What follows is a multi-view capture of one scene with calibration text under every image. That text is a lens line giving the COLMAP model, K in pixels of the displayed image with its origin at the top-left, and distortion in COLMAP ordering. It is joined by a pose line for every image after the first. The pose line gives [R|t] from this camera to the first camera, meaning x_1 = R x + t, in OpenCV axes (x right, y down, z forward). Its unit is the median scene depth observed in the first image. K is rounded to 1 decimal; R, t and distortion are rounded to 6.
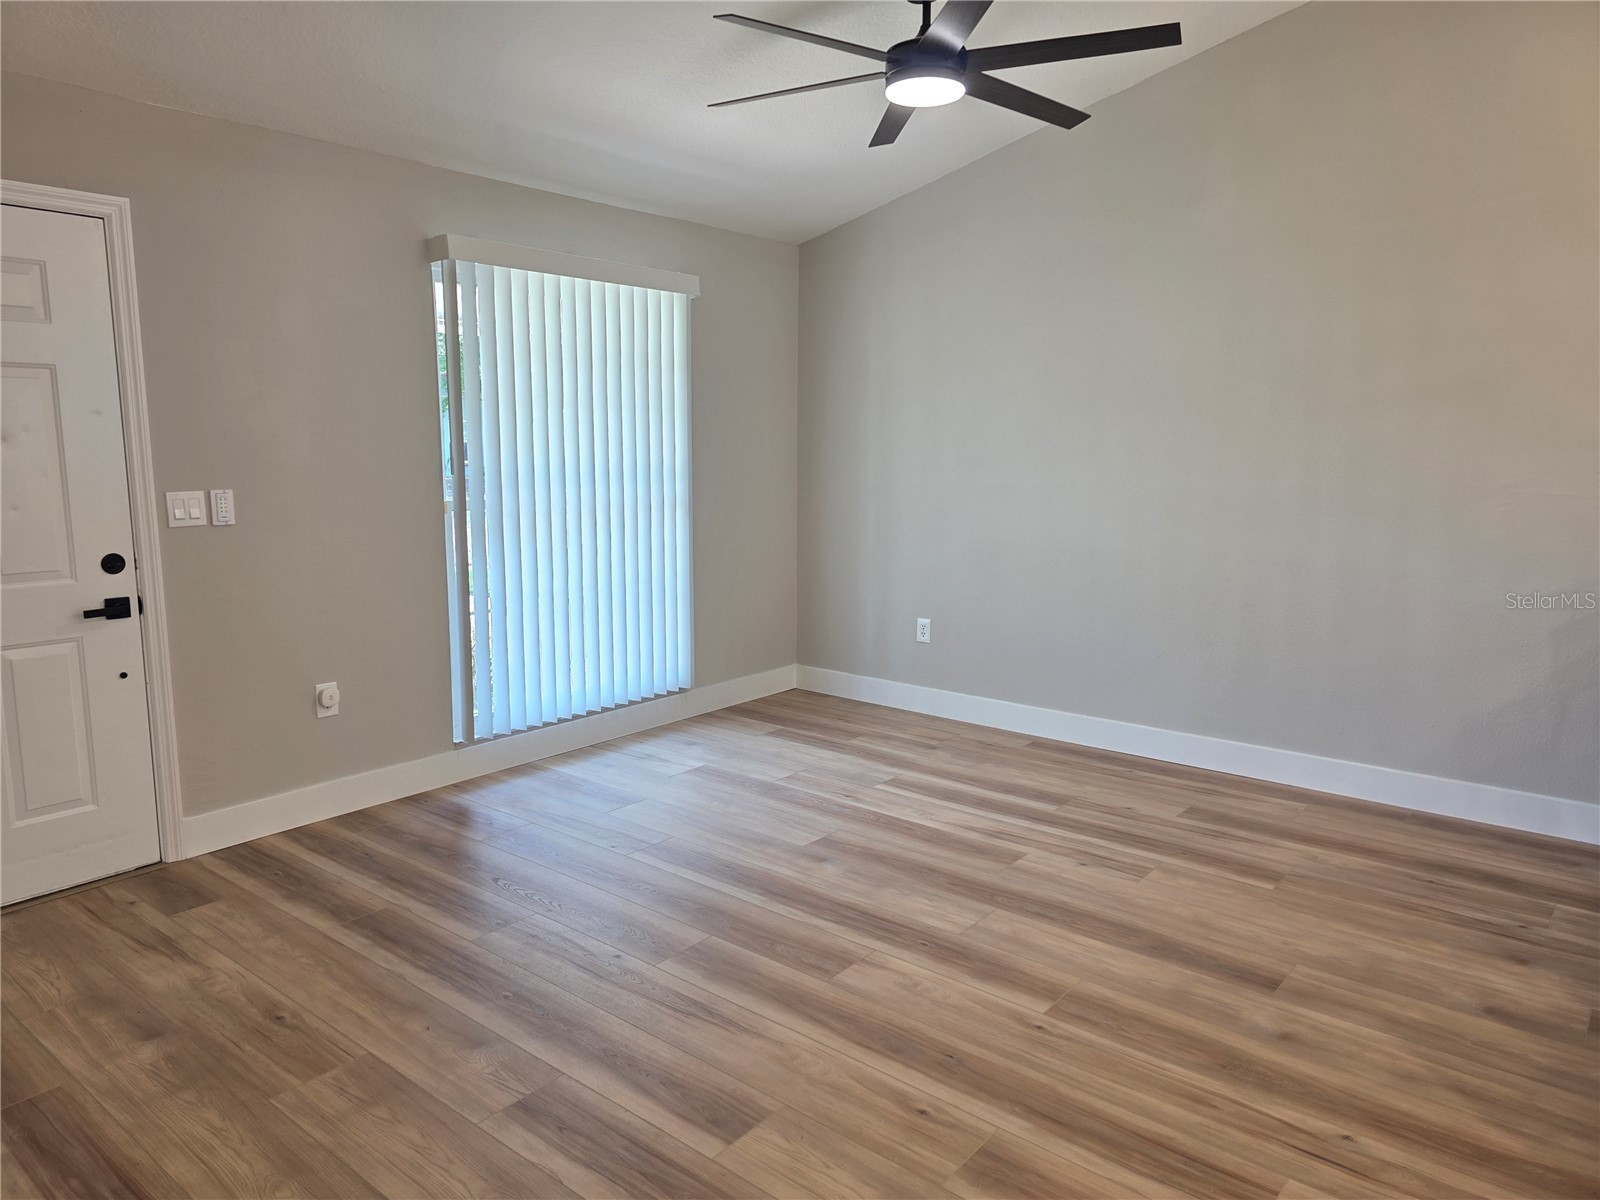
lens RADIAL K [[1076.1, 0, 795.9], [0, 1076.1, 590.3], [0, 0, 1]] dist [0.044983, -0.024503]
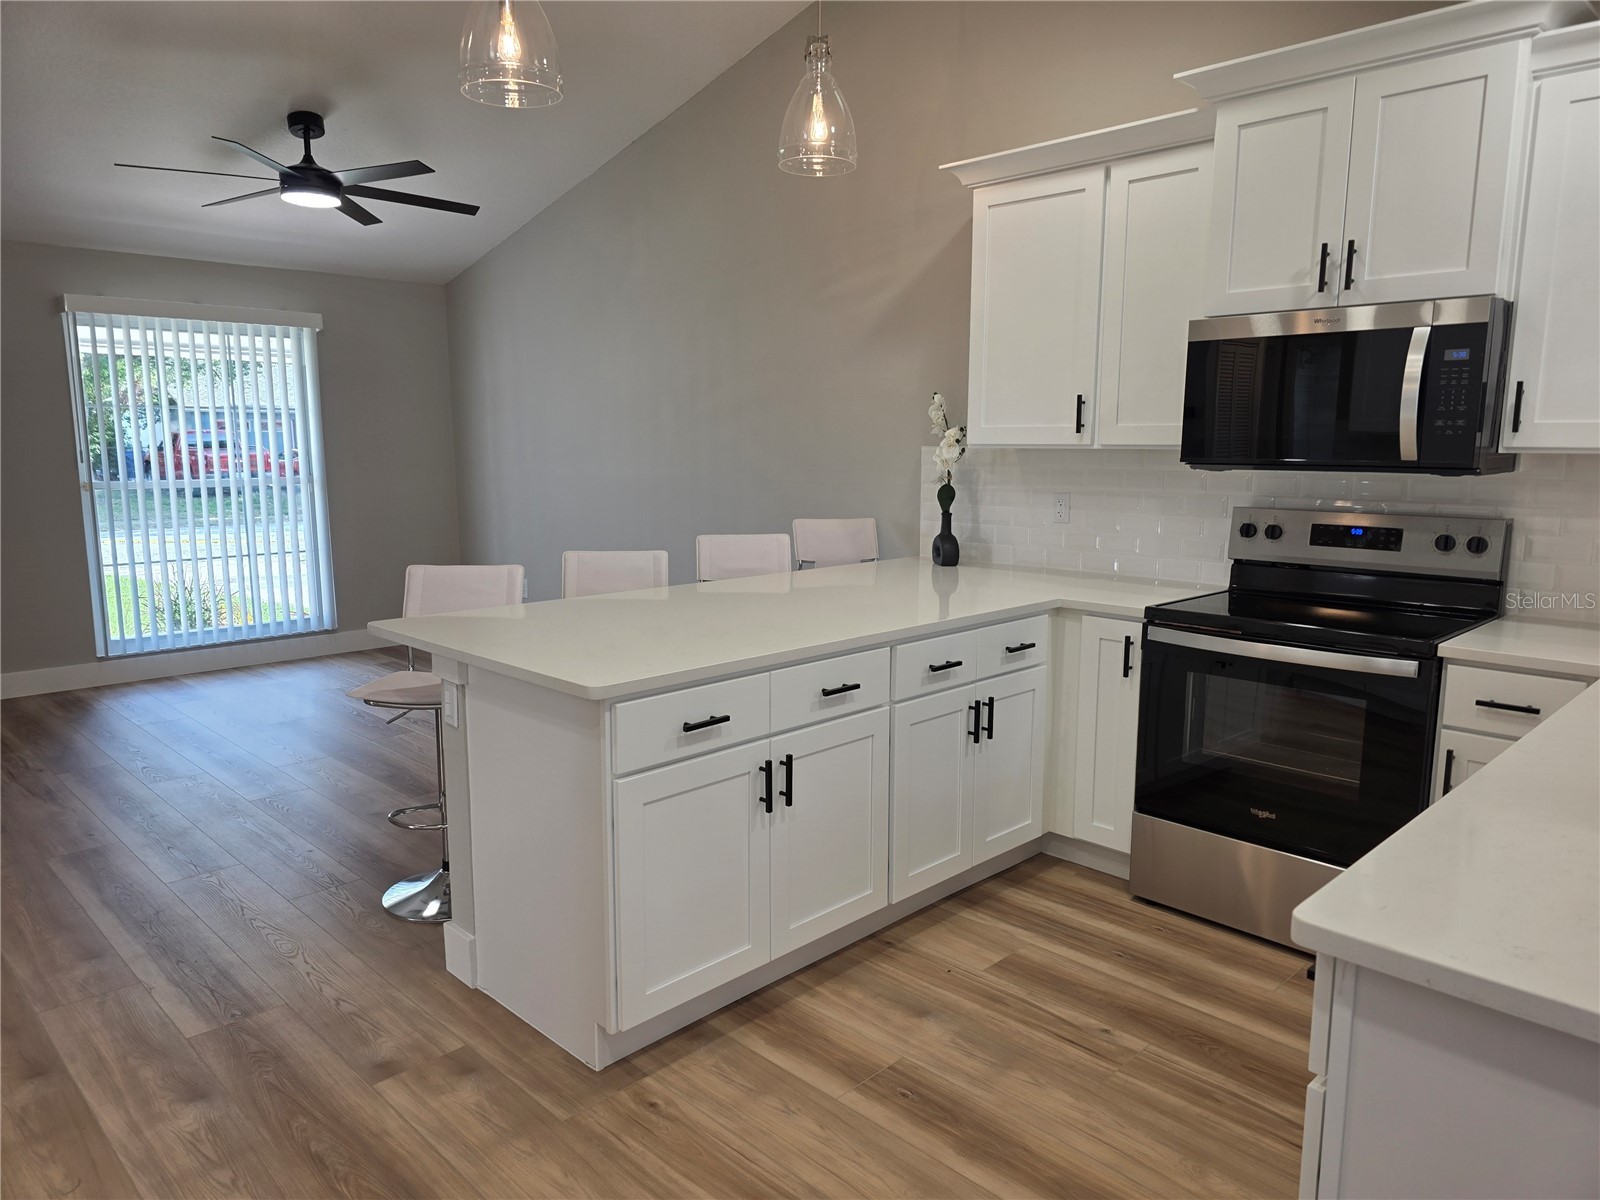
lens RADIAL K [[1076.1, 0, 795.6], [0, 1076.1, 606.2], [0, 0, 1]] dist [0.044983, -0.024503]
pose [[0.993800, 0.014642, -0.110210, 0.965718], [-0.013058, 0.999801, 0.015078, 0.055757], [0.110409, -0.013545, 0.993794, -0.397602]]
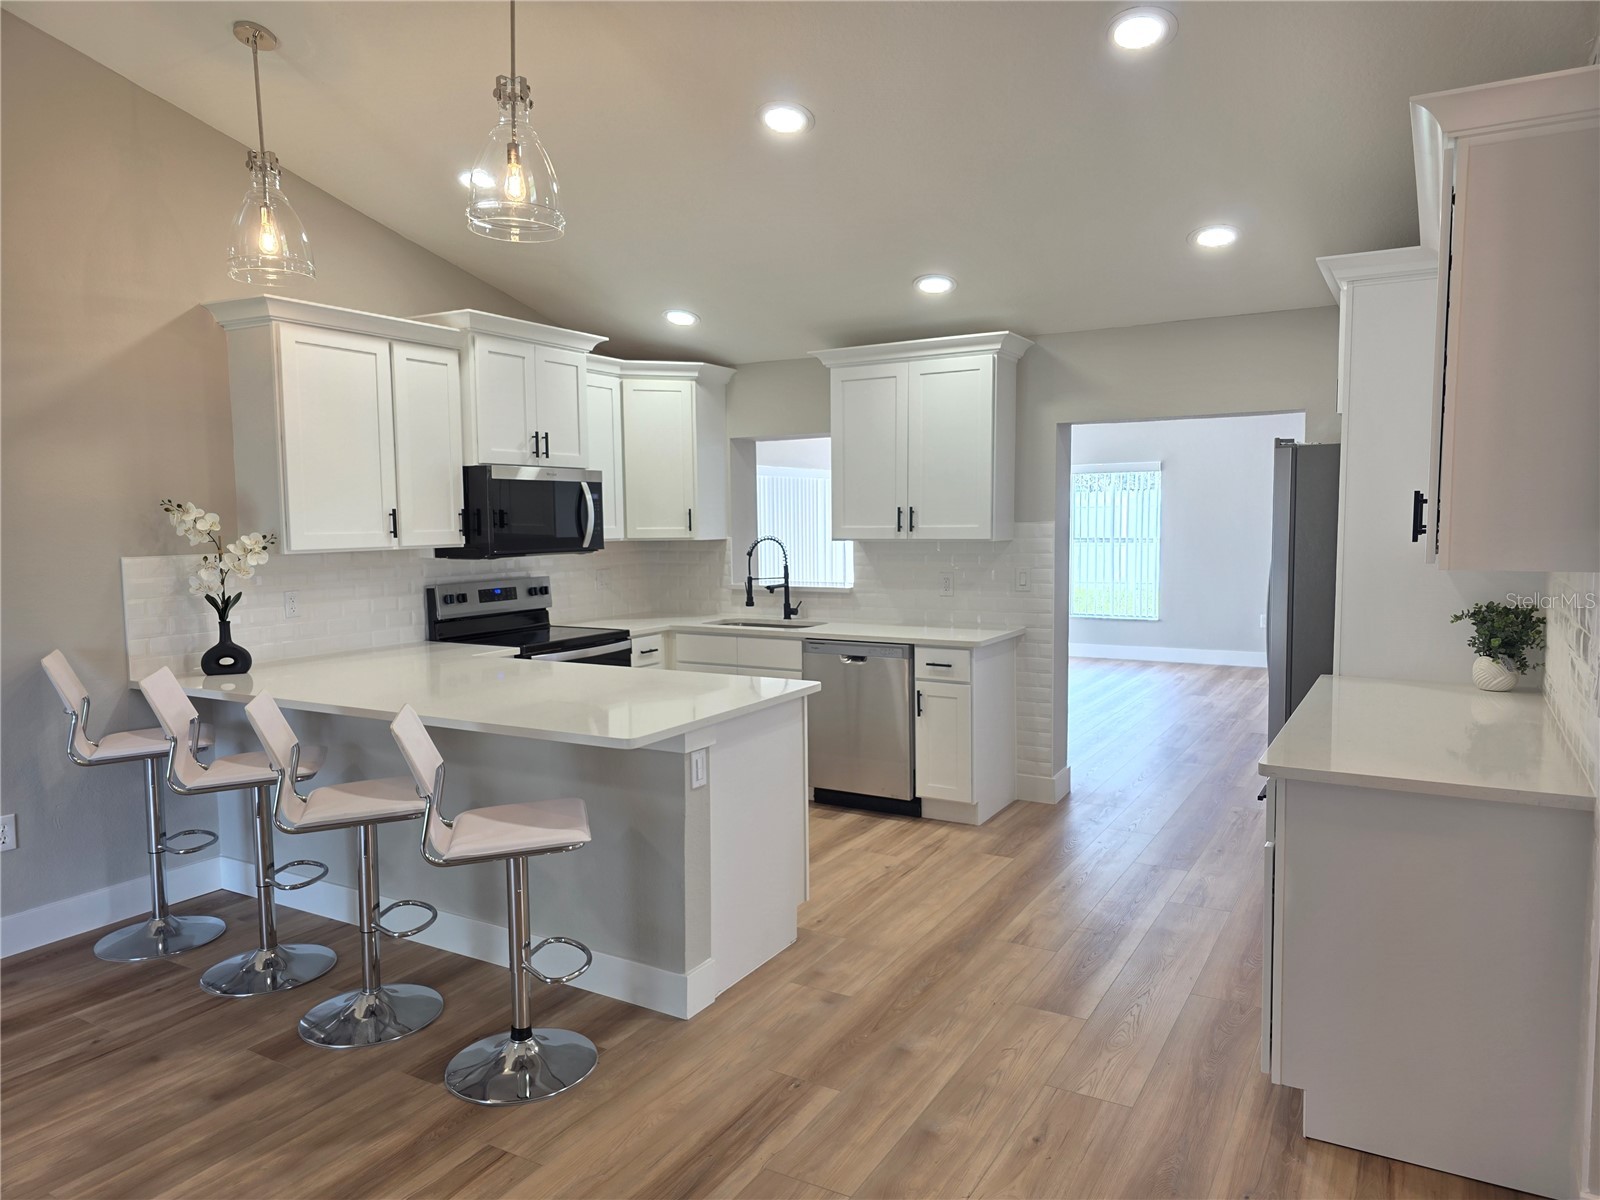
lens RADIAL K [[1076.1, 0, 788.2], [0, 1076.1, 603.9], [0, 0, 1]] dist [0.044983, -0.024503]
pose [[-0.142382, -0.083416, 0.986291, -0.373641], [0.152383, 0.982716, 0.105112, -0.094202], [-0.978012, 0.165260, -0.127210, 0.423788]]
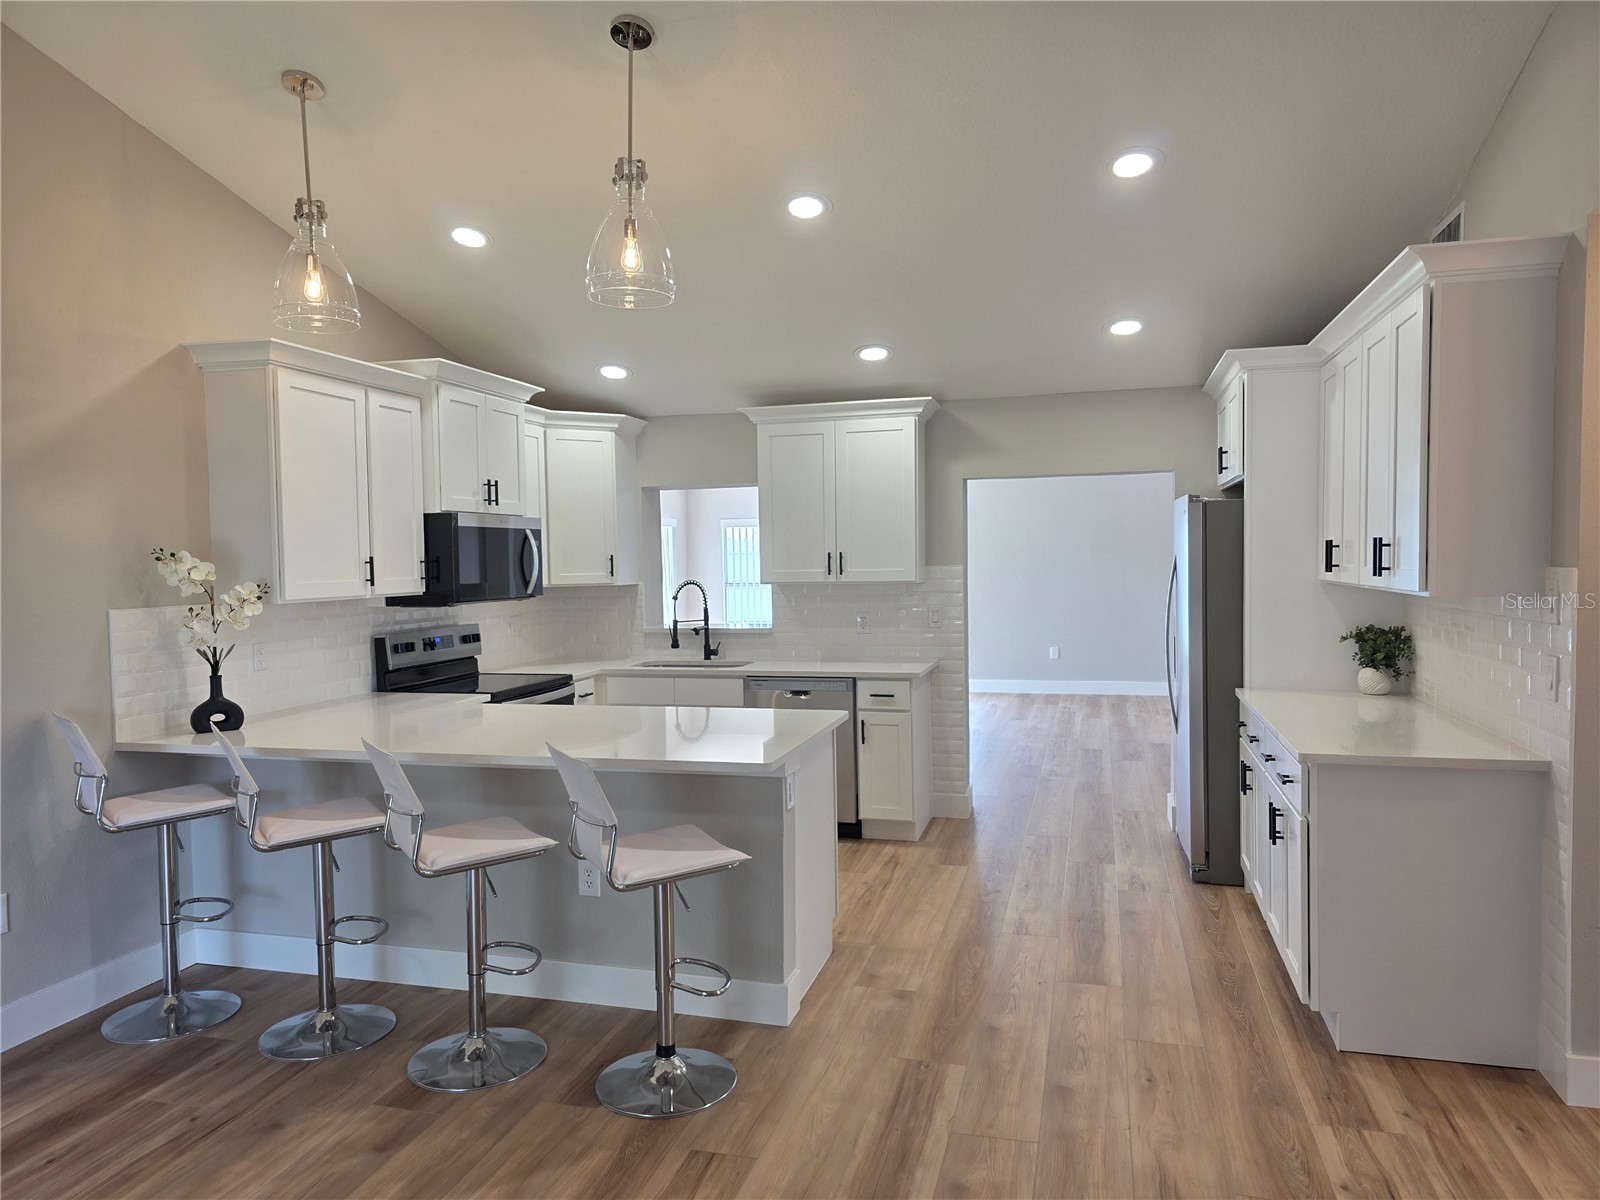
lens RADIAL K [[1076.1, 0, 783.8], [0, 1076.1, 603.8], [0, 0, 1]] dist [0.044983, -0.024503]
pose [[-0.387335, -0.036554, 0.921214, -0.383104], [0.147671, 0.983853, 0.101130, -0.149721], [-0.910036, 0.175208, -0.375682, 0.783954]]
